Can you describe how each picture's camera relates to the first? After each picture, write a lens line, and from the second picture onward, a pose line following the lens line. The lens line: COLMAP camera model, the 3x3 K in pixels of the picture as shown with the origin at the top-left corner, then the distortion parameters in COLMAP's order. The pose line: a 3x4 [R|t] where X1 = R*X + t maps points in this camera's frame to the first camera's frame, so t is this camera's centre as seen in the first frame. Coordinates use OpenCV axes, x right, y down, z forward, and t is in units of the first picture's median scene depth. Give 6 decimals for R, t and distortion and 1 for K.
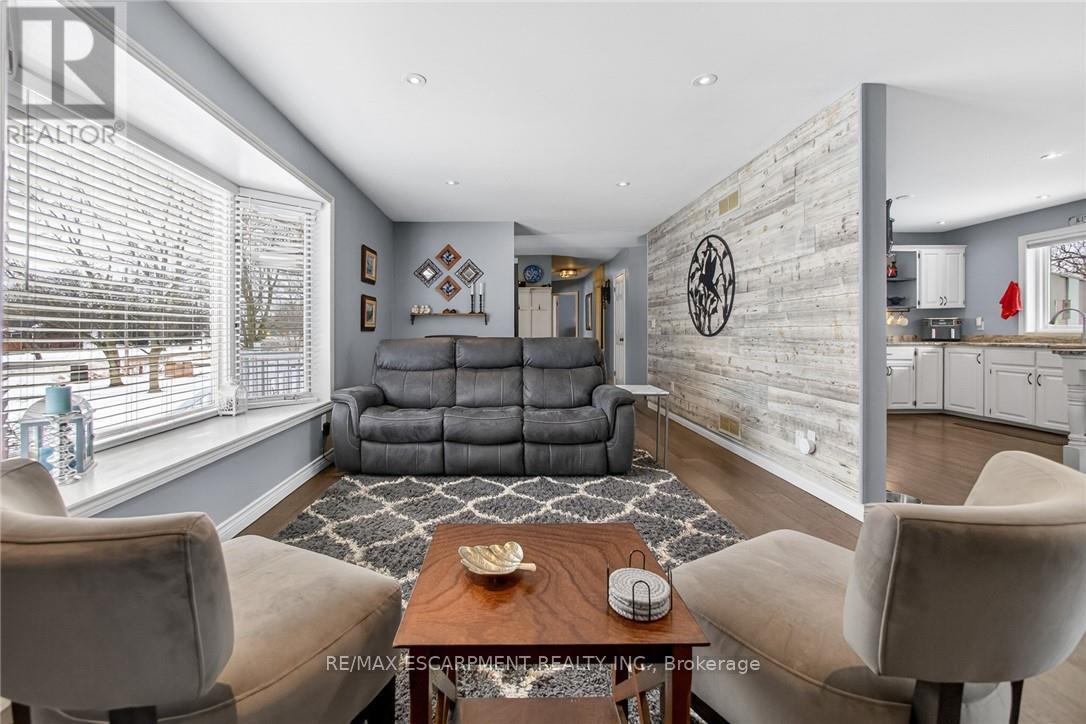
lens RADIAL K [[433.4, 0, 501.8], [0, 433.4, 335.2], [0, 0, 1]] dist [-0.008835, 0.002339]
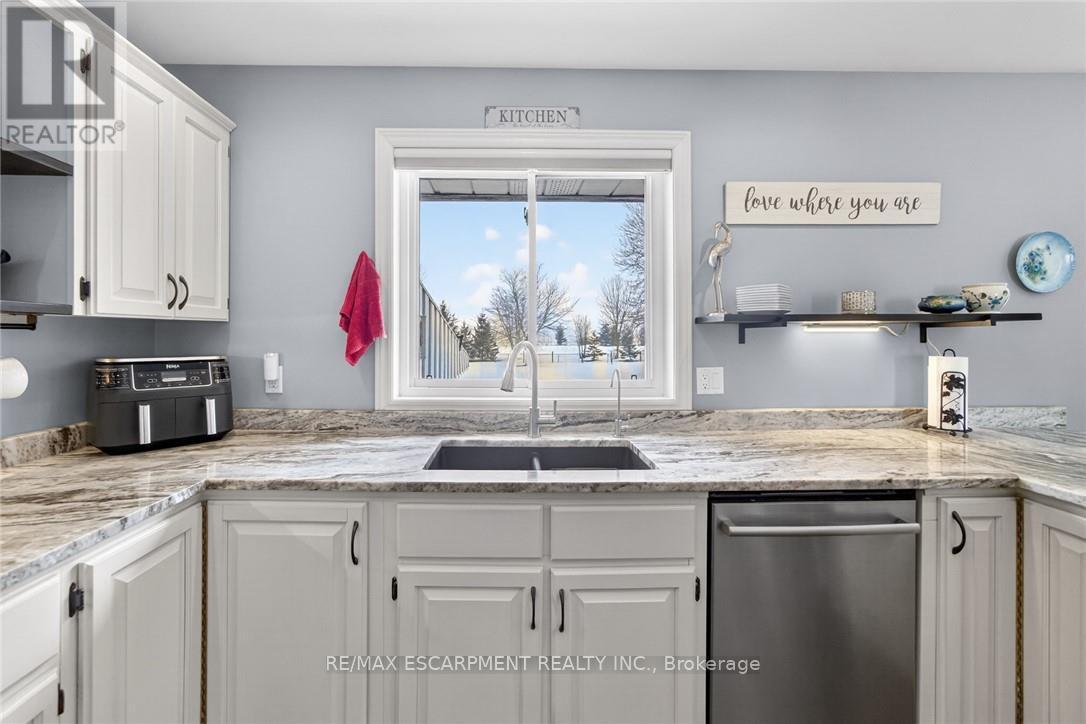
lens RADIAL K [[433.4, 0, 519.7], [0, 433.4, 338.4], [0, 0, 1]] dist [-0.008835, 0.002339]
pose [[-0.022877, 0.002834, 0.999734, 0.773695], [0.000455, 0.999996, -0.002825, -0.051727], [-0.999738, 0.000390, -0.022878, 0.813324]]
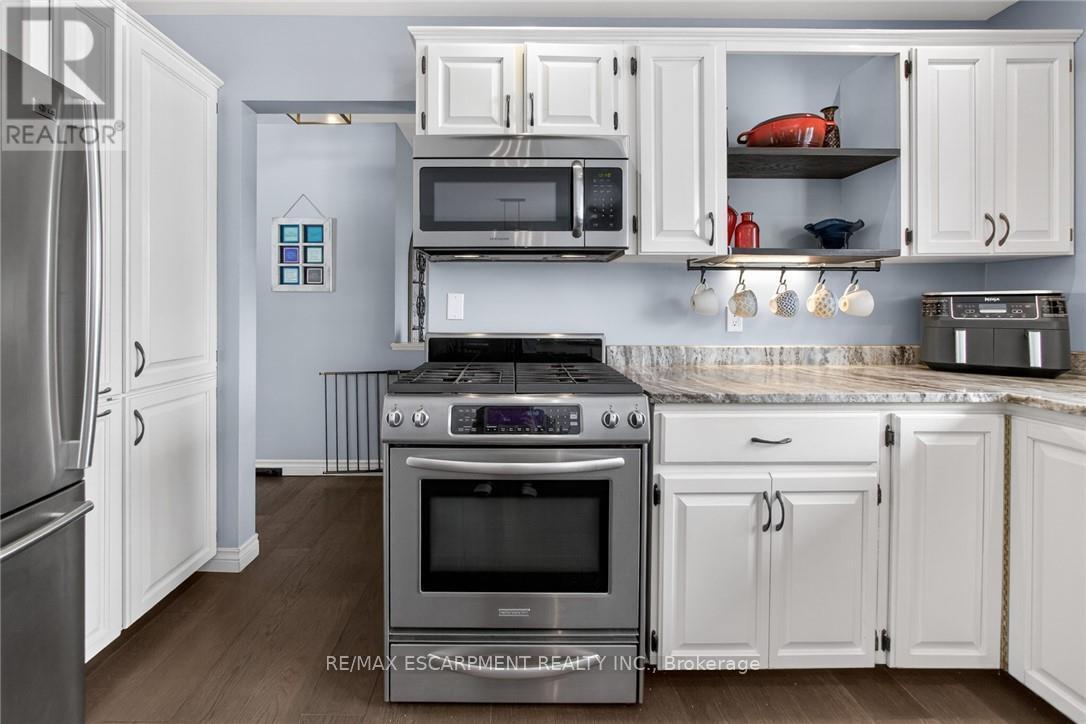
lens RADIAL K [[433.4, 0, 512.5], [0, 433.4, 311.8], [0, 0, 1]] dist [-0.008835, 0.002339]
pose [[0.999990, 0.003199, -0.003122, 0.727489], [-0.003196, 0.999994, 0.000983, -0.026113], [0.003125, -0.000973, 0.999995, 0.734740]]
